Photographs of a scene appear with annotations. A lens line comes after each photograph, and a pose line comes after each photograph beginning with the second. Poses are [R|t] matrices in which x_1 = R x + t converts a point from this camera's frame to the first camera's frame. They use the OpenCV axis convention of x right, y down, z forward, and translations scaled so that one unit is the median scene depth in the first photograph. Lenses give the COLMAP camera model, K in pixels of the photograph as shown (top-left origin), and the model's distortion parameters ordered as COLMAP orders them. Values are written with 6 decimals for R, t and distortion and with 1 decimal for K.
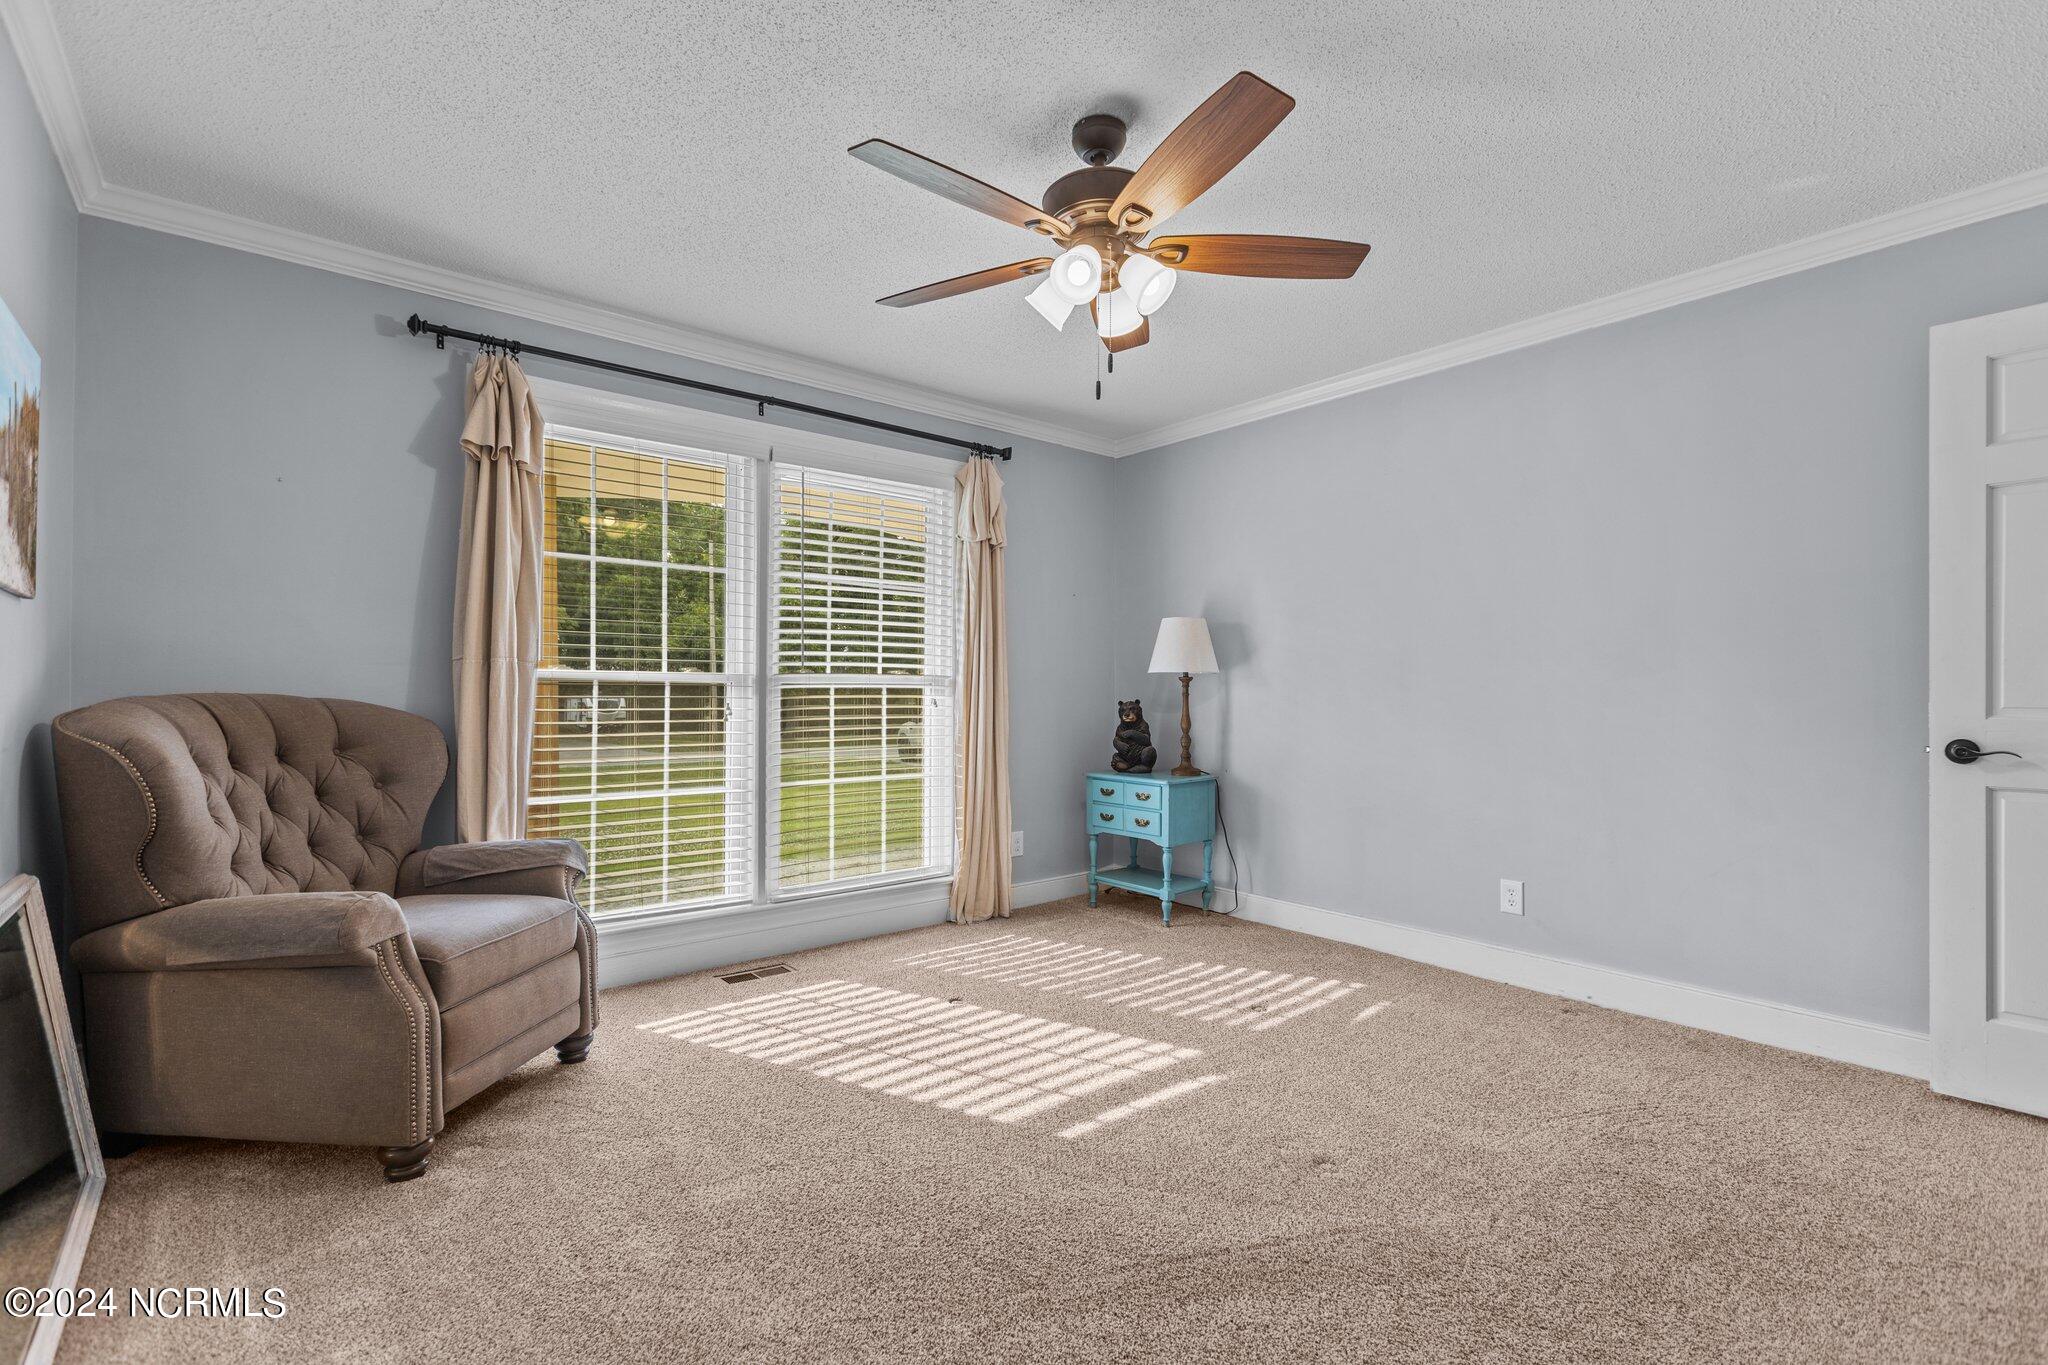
lens RADIAL K [[907.9, 0, 1012.0], [0, 907.9, 686.6], [0, 0, 1]] dist [-0.002280, -0.000925]
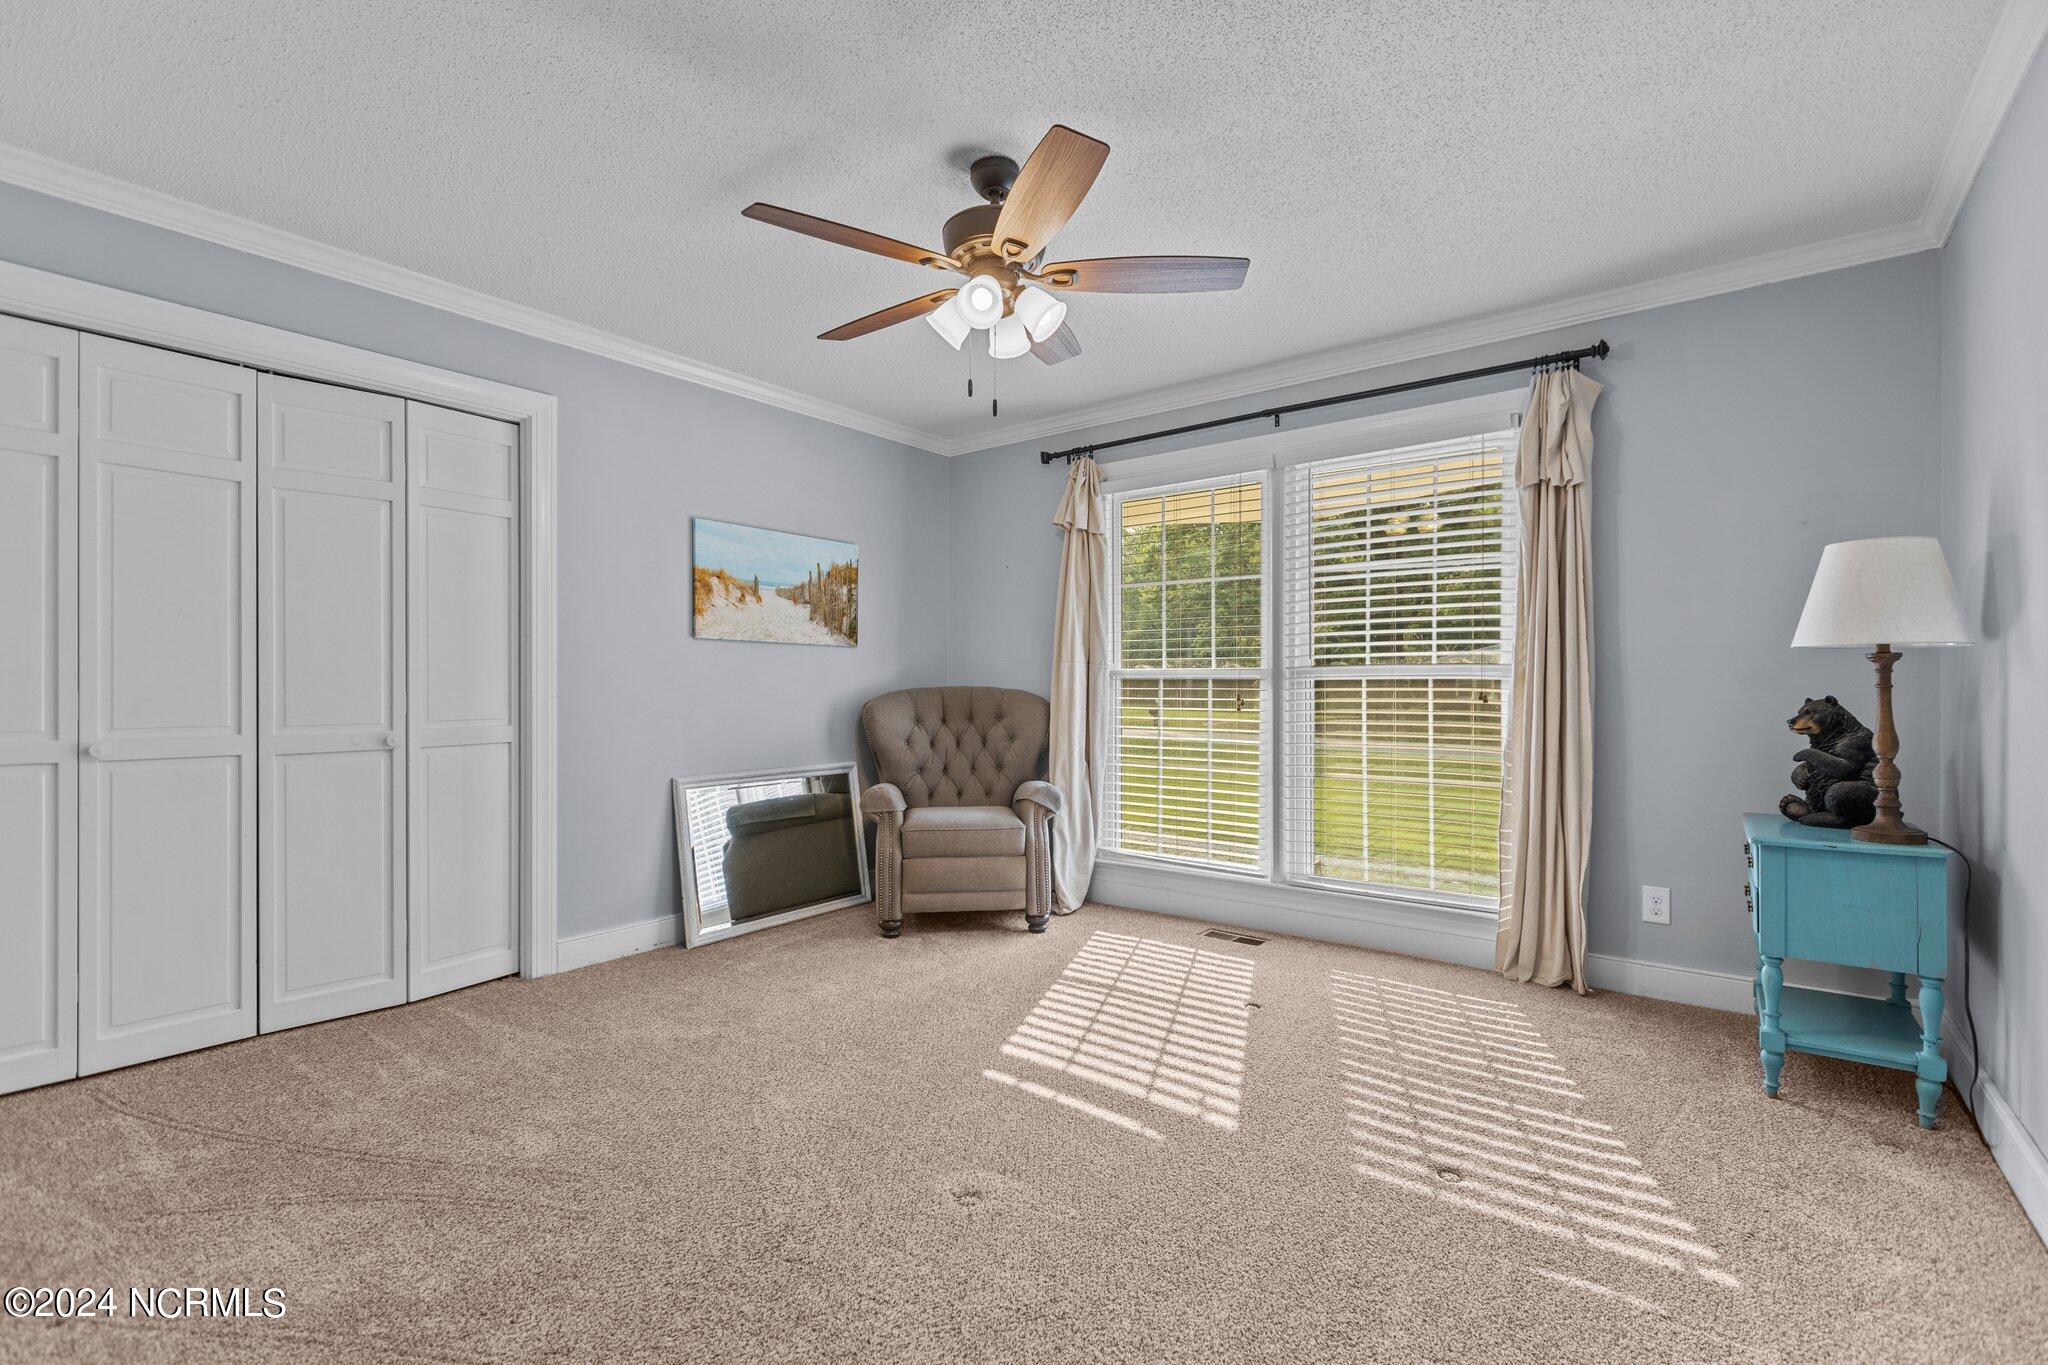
lens RADIAL K [[907.9, 0, 1017.9], [0, 907.9, 680.1], [0, 0, 1]] dist [-0.002280, -0.000925]
pose [[0.209903, -0.006668, -0.977699, 0.798245], [0.011239, 0.999927, -0.004407, 0.001958], [0.977658, -0.010063, 0.209963, 0.535309]]
